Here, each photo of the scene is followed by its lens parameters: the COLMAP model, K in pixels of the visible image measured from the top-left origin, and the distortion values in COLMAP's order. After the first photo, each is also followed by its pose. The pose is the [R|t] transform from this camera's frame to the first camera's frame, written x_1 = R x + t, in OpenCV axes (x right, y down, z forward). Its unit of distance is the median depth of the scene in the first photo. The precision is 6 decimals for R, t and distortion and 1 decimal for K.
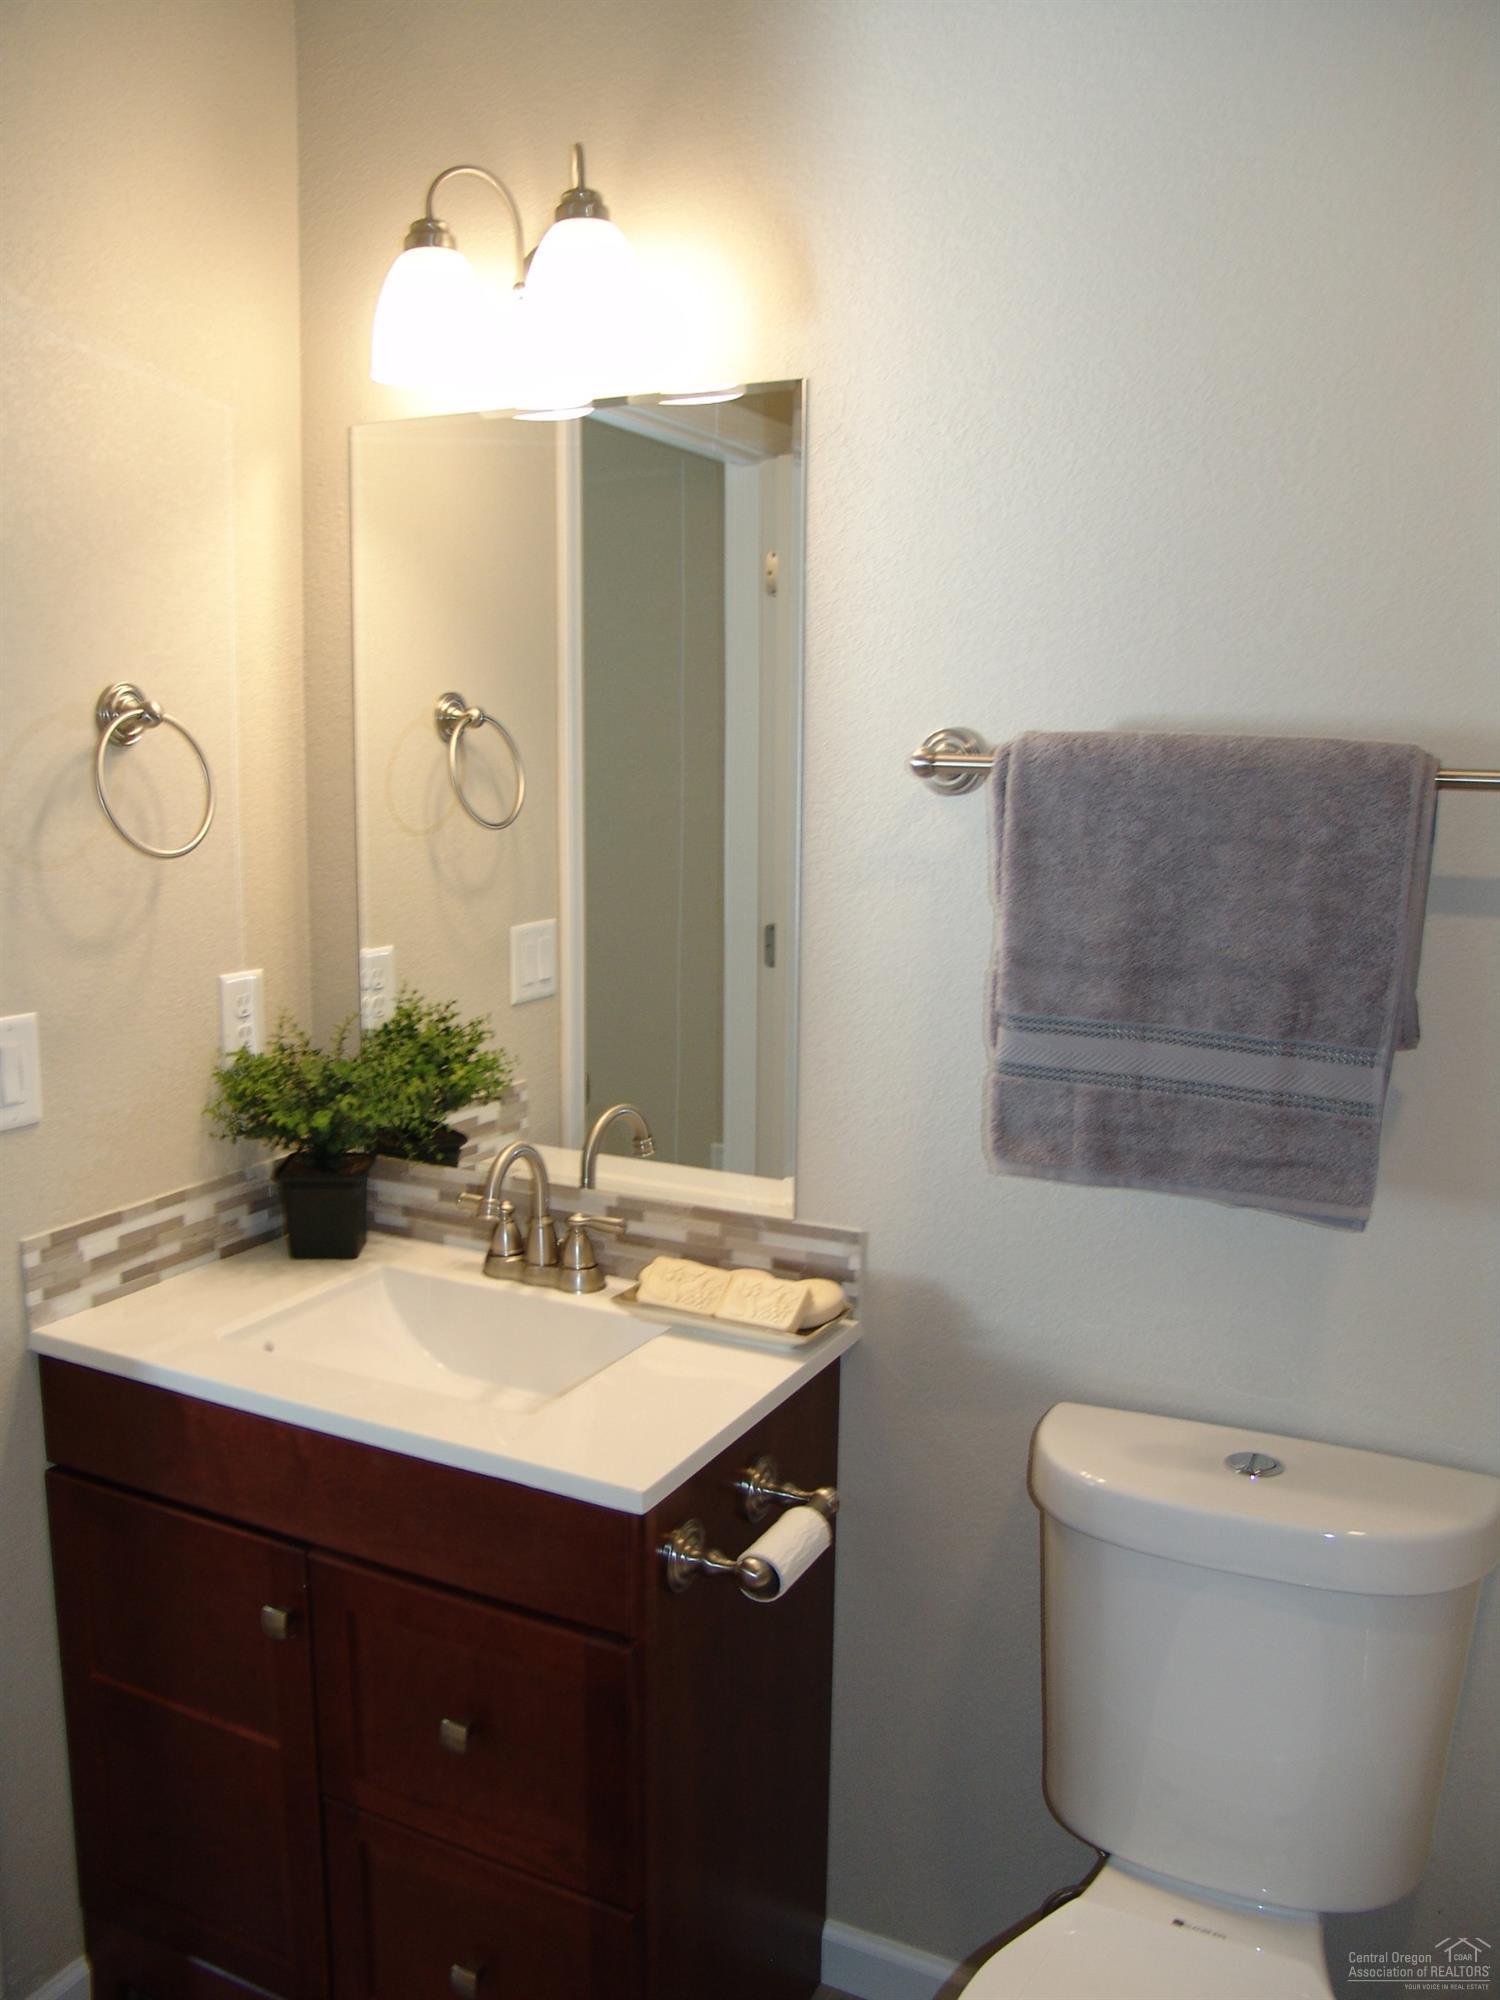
lens RADIAL K [[1667.8, 0, 745.0], [0, 1667.8, 995.5], [0, 0, 1]] dist [-0.159482, 0.138712]
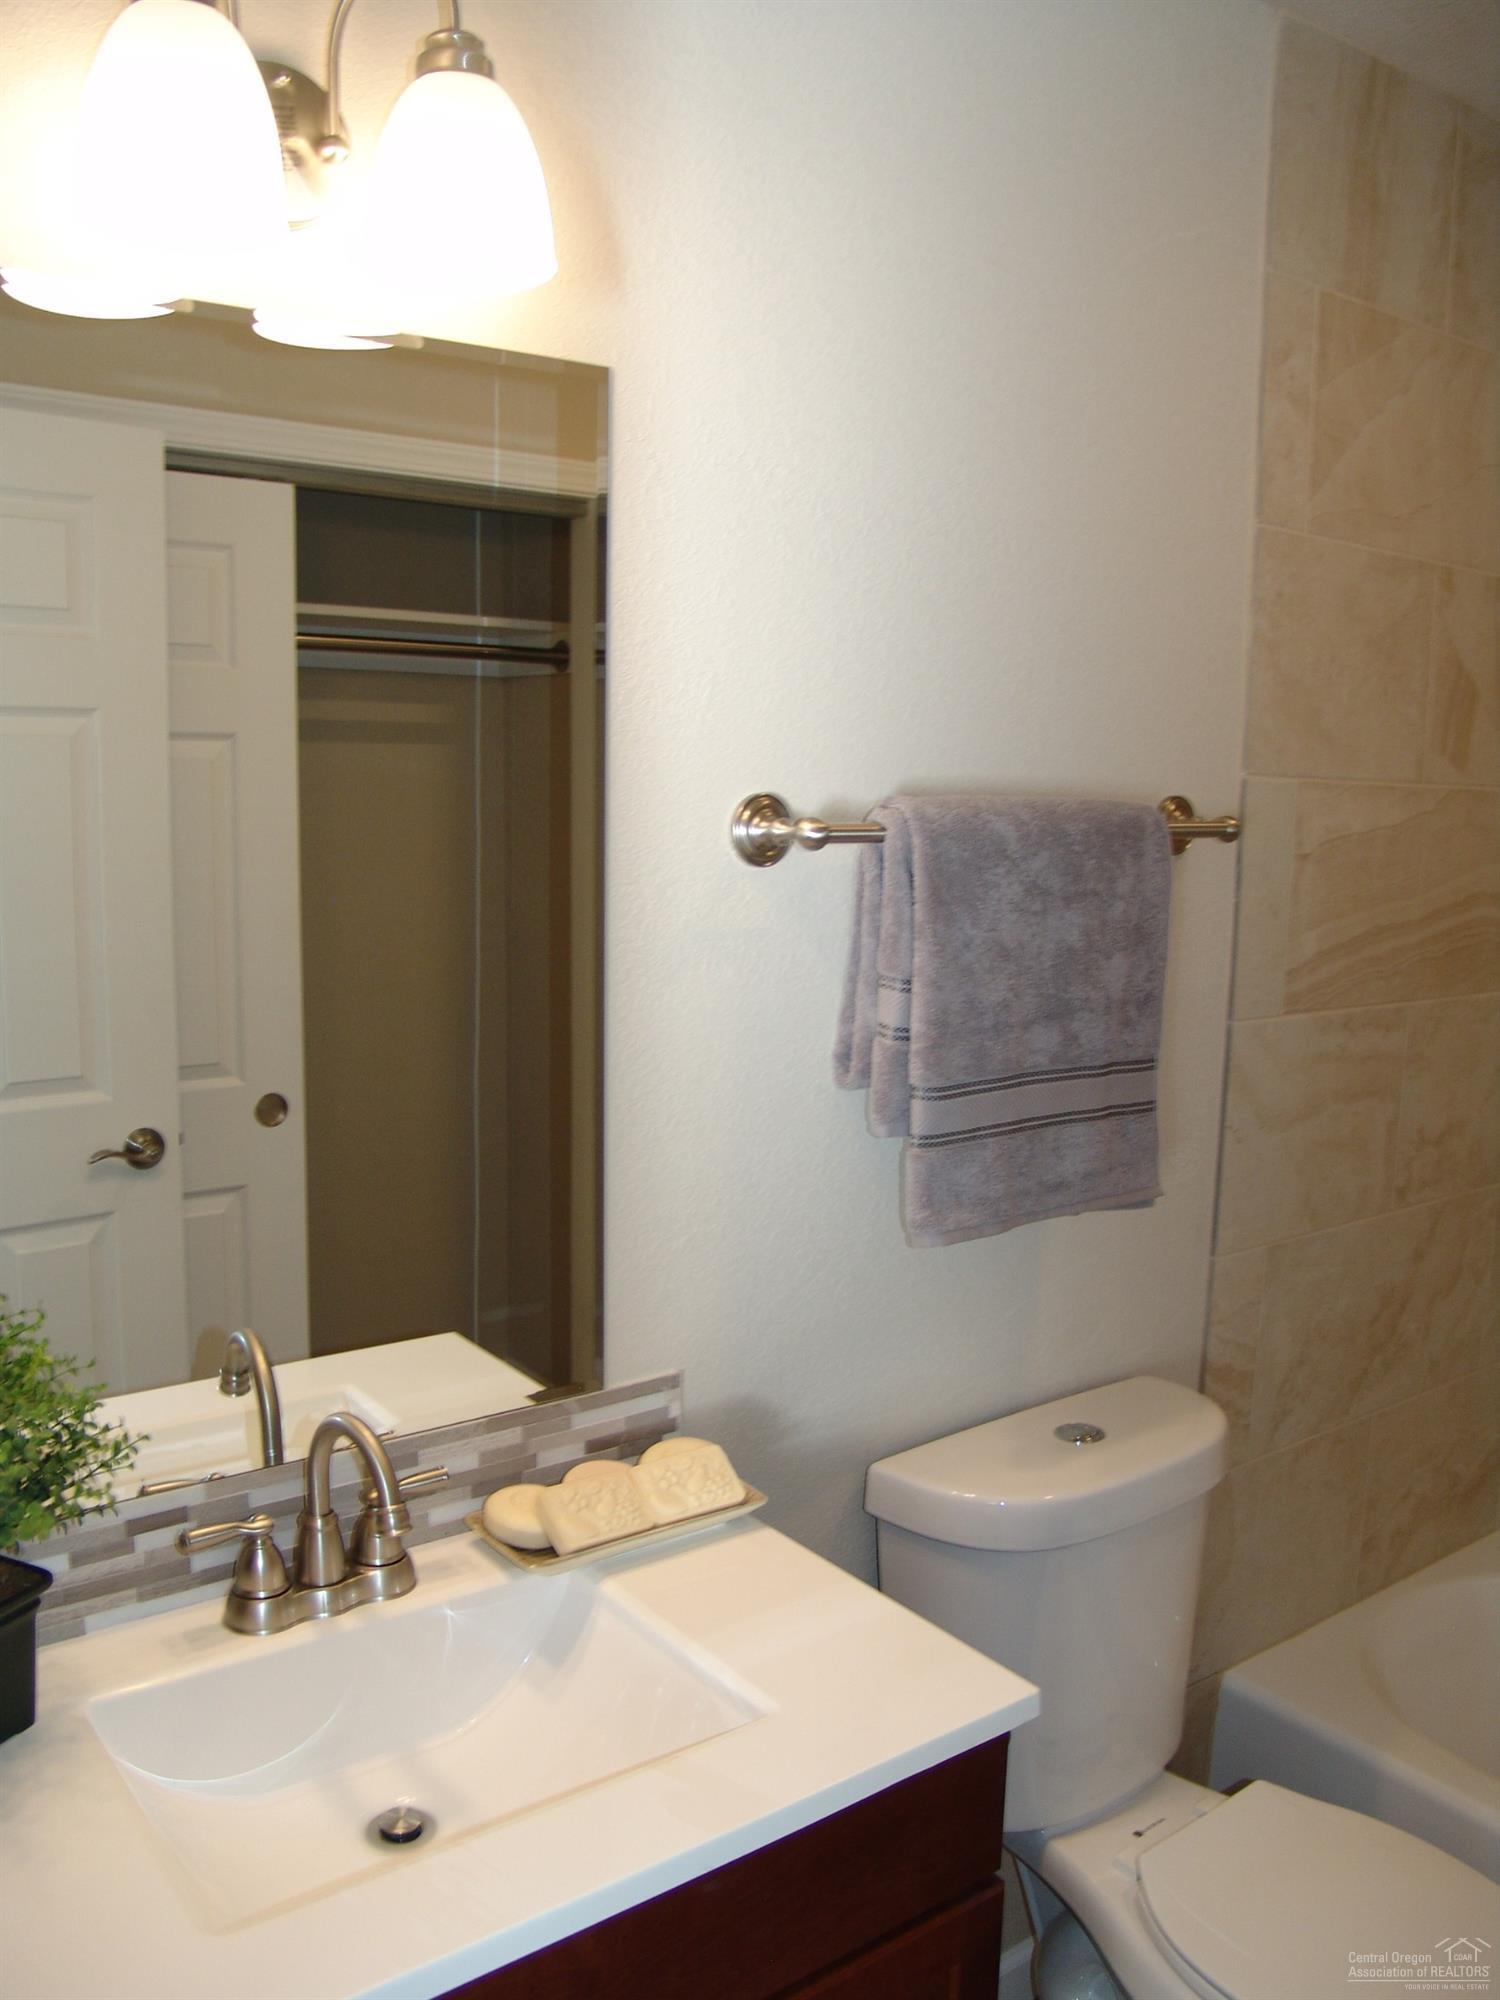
lens RADIAL K [[1667.8, 0, 745.0], [0, 1667.8, 995.5], [0, 0, 1]] dist [-0.159482, 0.138712]
pose [[0.455225, -0.148884, 0.877840, -0.667494], [0.111007, 0.987718, 0.109955, -0.149426], [-0.883429, 0.047392, 0.466161, 0.570924]]
